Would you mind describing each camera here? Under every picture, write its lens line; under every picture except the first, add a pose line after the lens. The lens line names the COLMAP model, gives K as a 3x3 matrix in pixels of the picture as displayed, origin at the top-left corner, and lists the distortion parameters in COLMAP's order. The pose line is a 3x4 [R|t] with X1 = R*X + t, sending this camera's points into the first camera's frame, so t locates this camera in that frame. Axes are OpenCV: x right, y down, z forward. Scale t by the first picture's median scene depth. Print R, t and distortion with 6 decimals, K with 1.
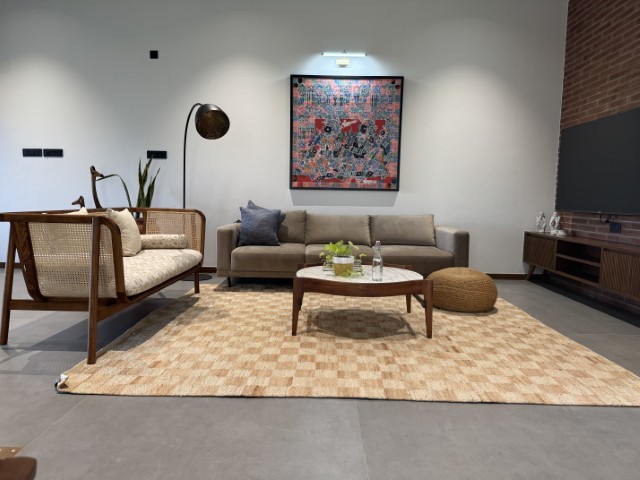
lens RADIAL K [[446.9, 0, 320.0], [0, 446.9, 244.3], [0, 0, 1]] dist [0.042663, -0.001456]
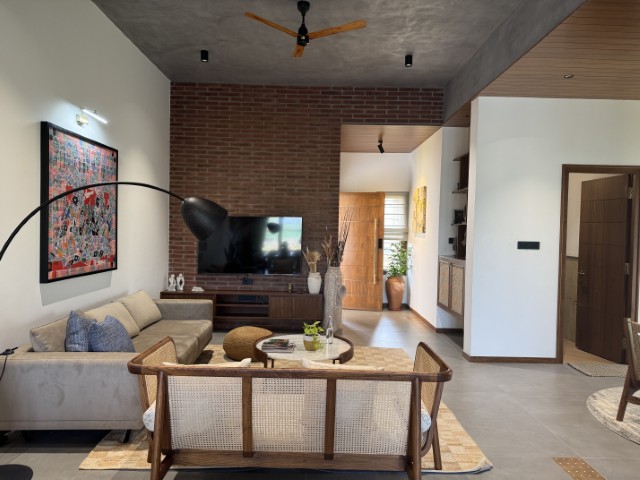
lens RADIAL K [[446.9, 0, 318.8], [0, 446.9, 235.7], [0, 0, 1]] dist [0.042663, -0.001456]
pose [[-0.008367, -0.029106, 0.999541, -0.766914], [0.084564, 0.995975, 0.029710, -0.182207], [-0.996383, 0.084774, -0.005872, 0.587705]]
